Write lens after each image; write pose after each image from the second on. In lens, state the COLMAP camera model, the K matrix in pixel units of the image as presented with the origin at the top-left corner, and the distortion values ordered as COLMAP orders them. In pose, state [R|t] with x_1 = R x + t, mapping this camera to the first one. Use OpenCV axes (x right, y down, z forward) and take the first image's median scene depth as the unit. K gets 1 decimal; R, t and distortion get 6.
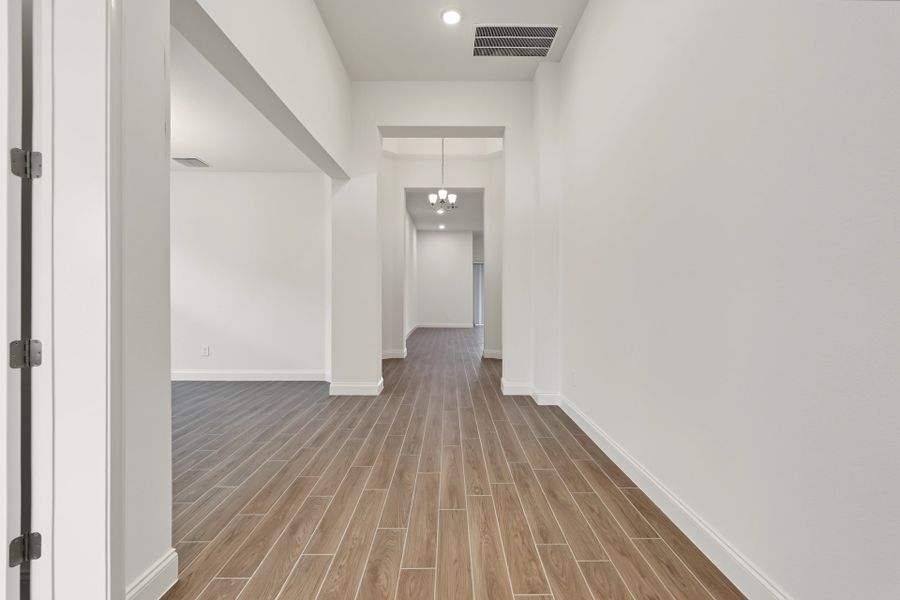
lens RADIAL K [[398.7, 0, 450.0], [0, 398.7, 300.0], [0, 0, 1]] dist [-0.000306, 0.000153]
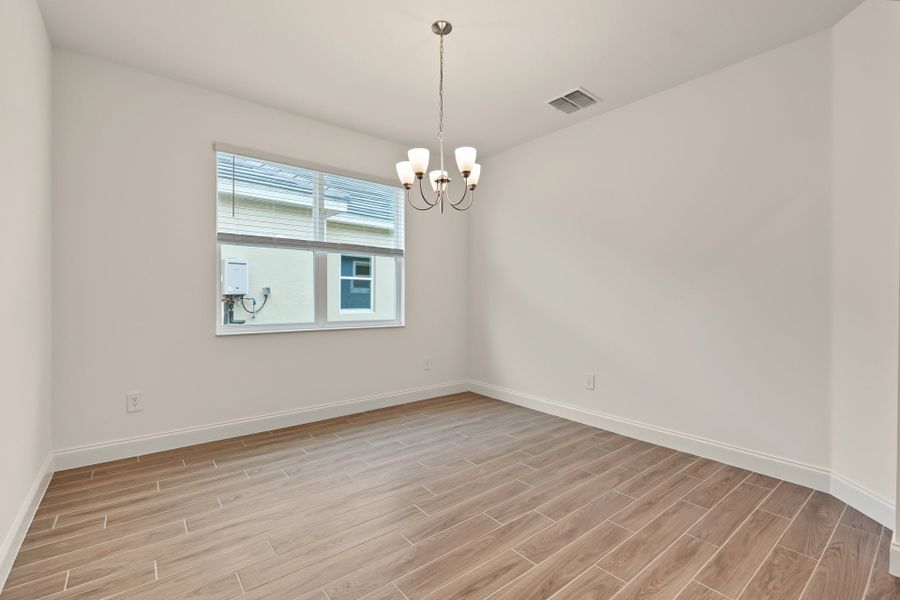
lens RADIAL K [[398.7, 0, 450.0], [0, 398.7, 300.0], [0, 0, 1]] dist [-0.000306, 0.000153]
pose [[0.621851, 0.002402, -0.783132, -0.244145], [-0.006865, 0.999974, -0.002384, -0.004512], [0.783105, 0.006859, 0.621851, 0.413347]]
